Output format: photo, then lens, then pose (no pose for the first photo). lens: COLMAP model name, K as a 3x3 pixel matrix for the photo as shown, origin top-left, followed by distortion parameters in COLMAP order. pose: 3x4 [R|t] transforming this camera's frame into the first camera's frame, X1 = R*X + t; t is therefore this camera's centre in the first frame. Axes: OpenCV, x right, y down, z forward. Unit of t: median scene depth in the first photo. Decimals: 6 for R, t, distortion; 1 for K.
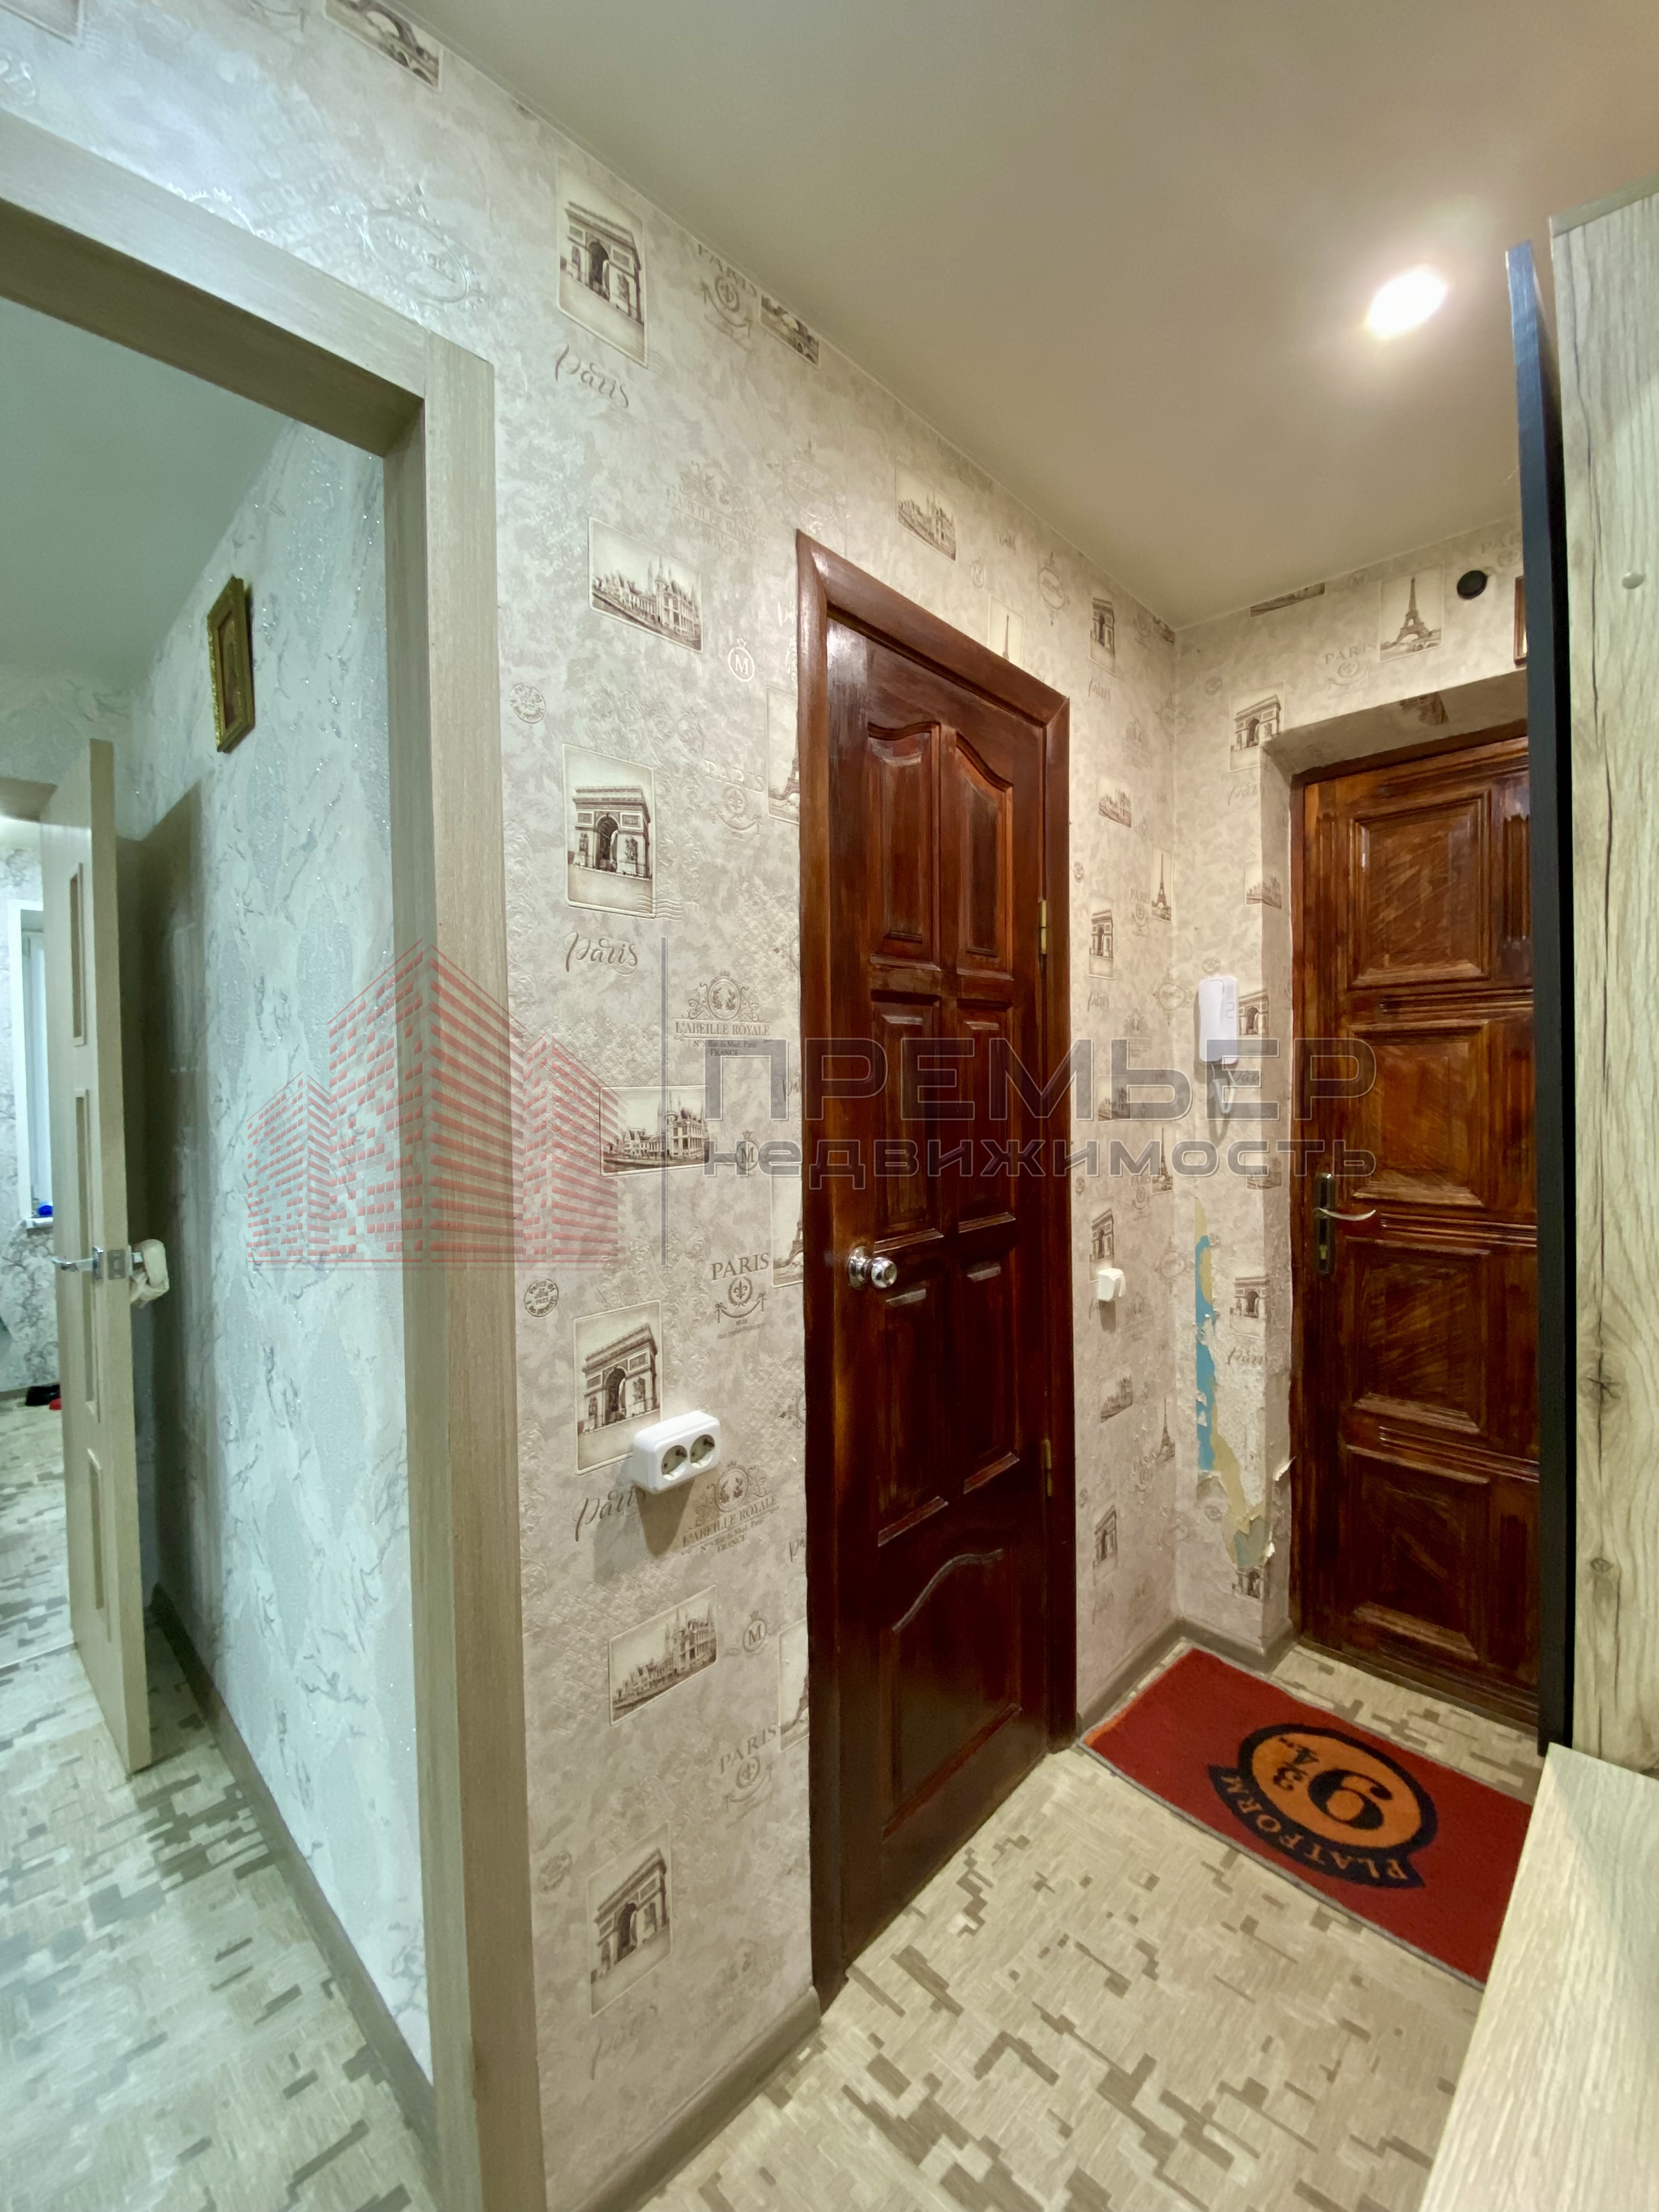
lens RADIAL K [[886.3, 0, 832.4], [0, 886.3, 1104.3], [0, 0, 1]] dist [0.010218, -0.017504]
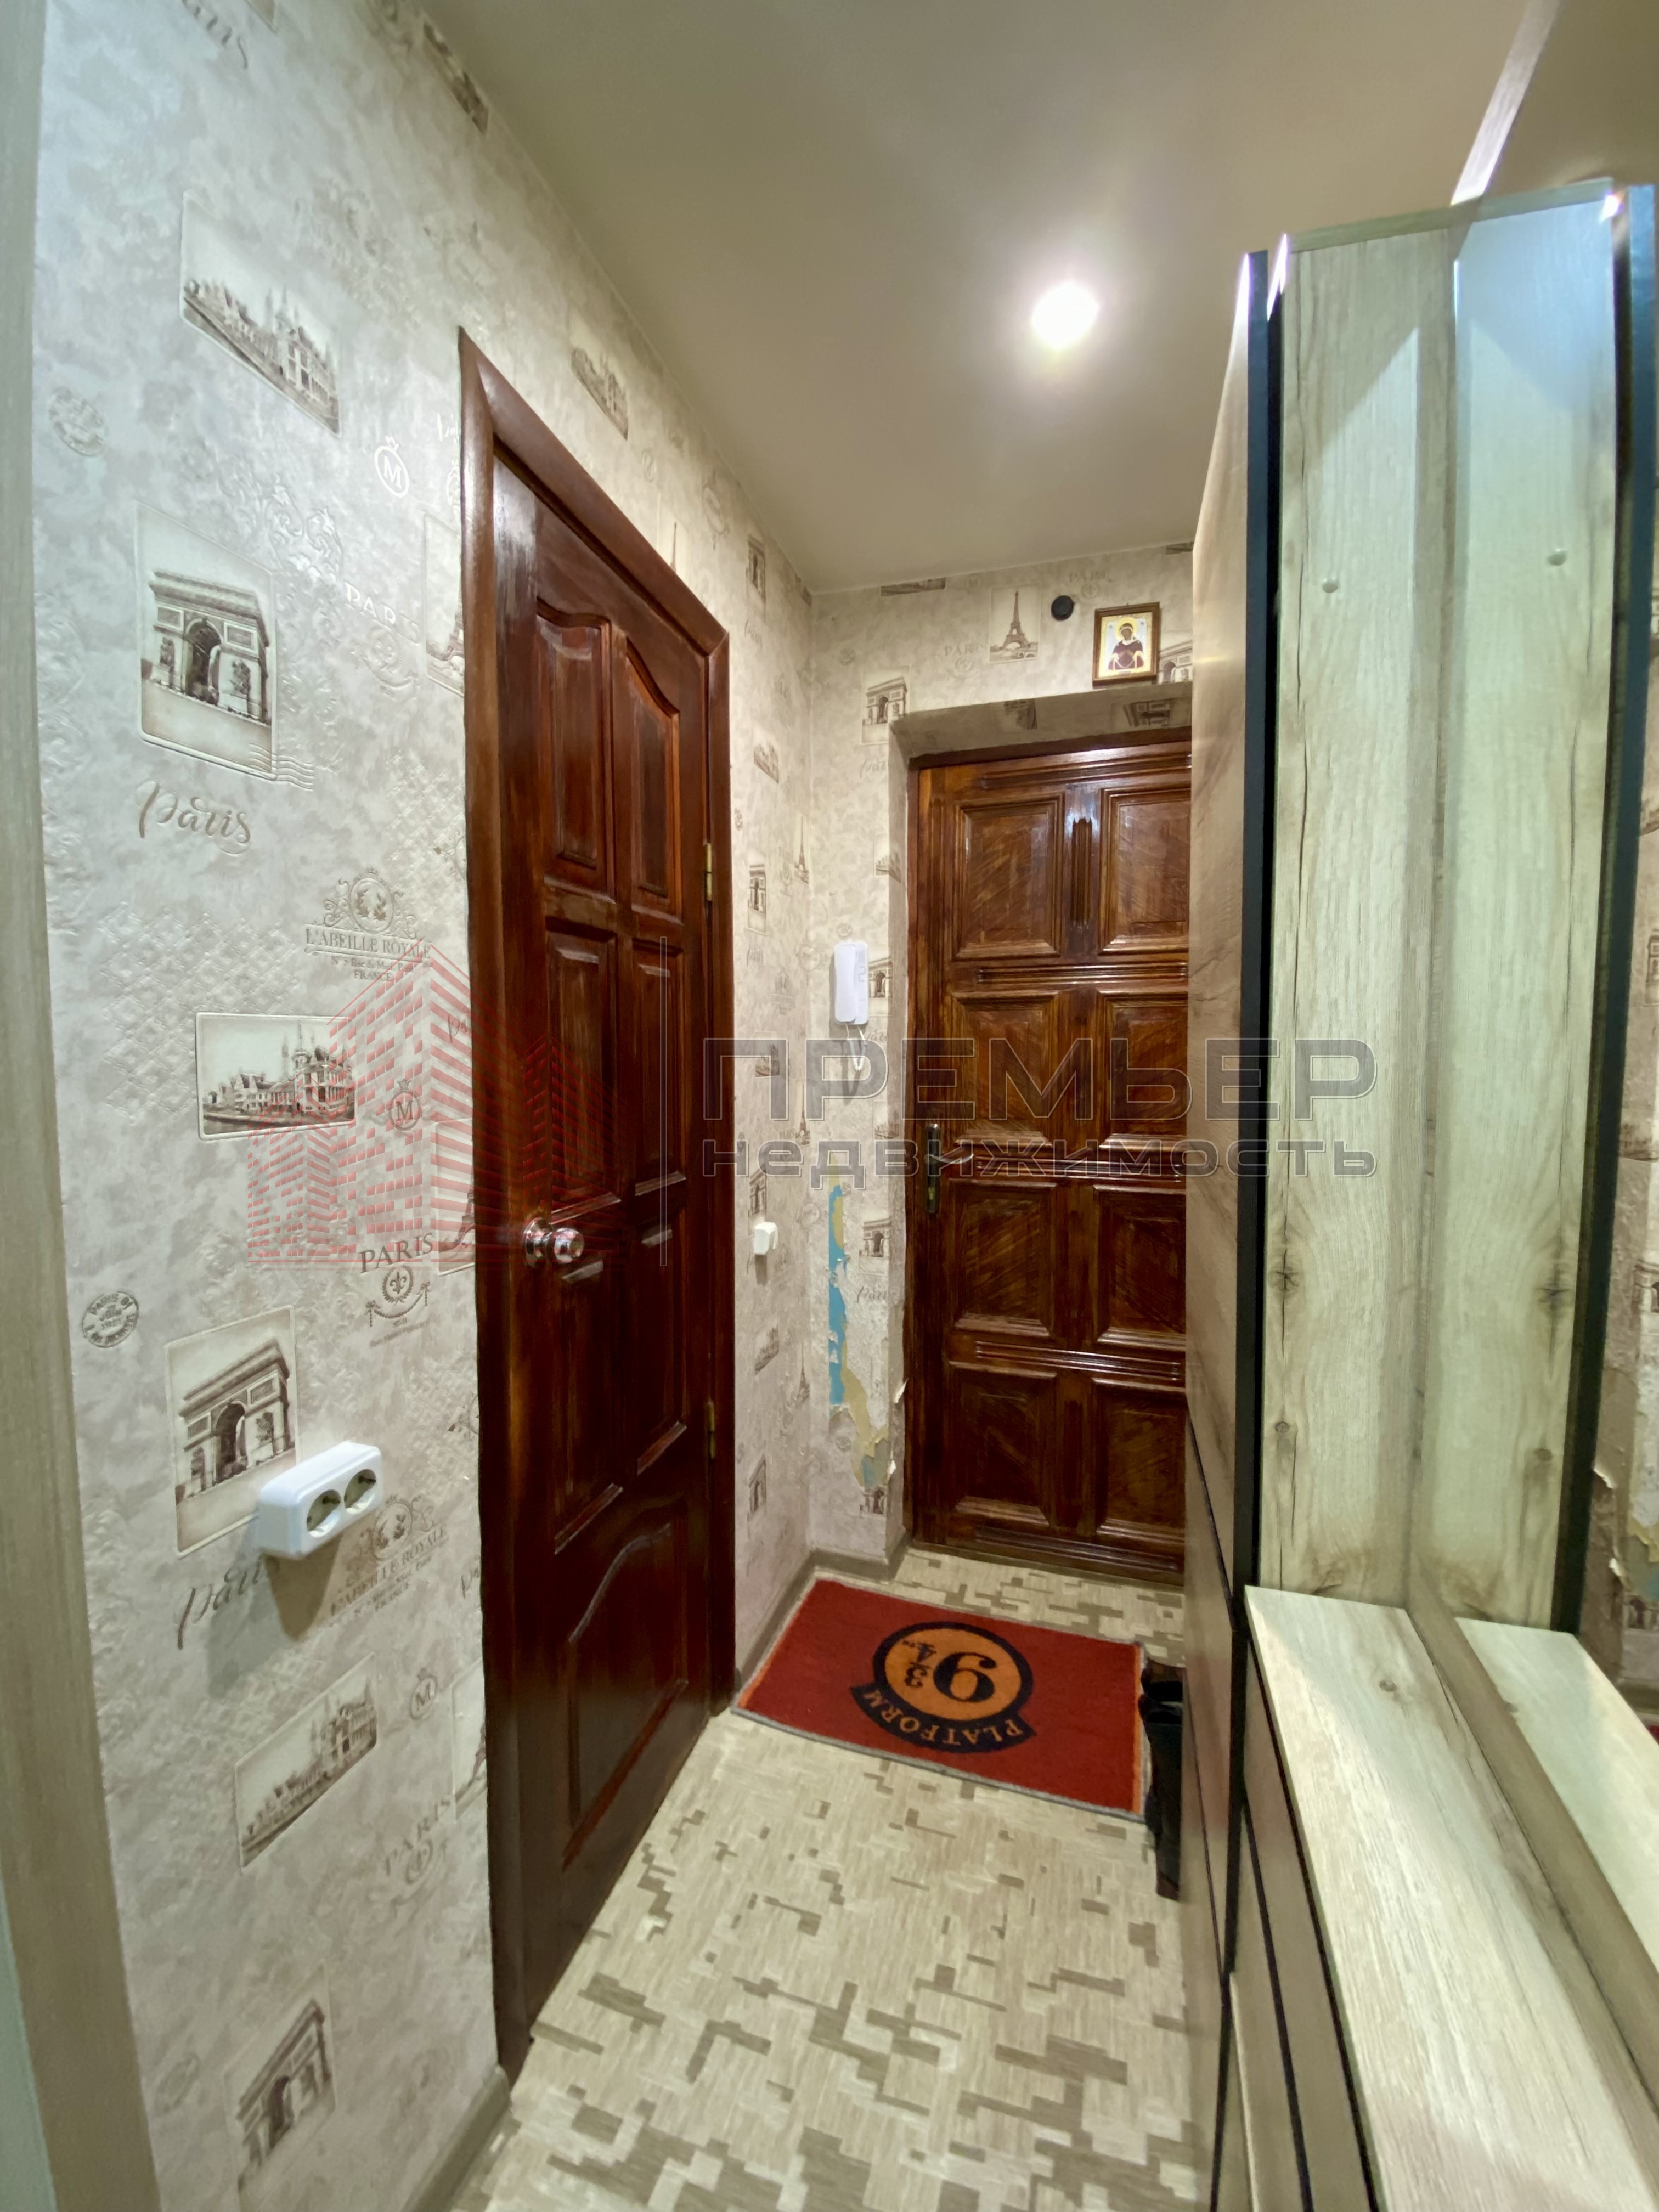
lens RADIAL K [[886.3, 0, 832.4], [0, 886.3, 1104.3], [0, 0, 1]] dist [0.010218, -0.017504]
pose [[0.890331, -0.015951, 0.455034, -0.106484], [0.000677, 0.999431, 0.033710, 0.024209], [-0.455313, -0.029706, 0.889836, 0.115165]]
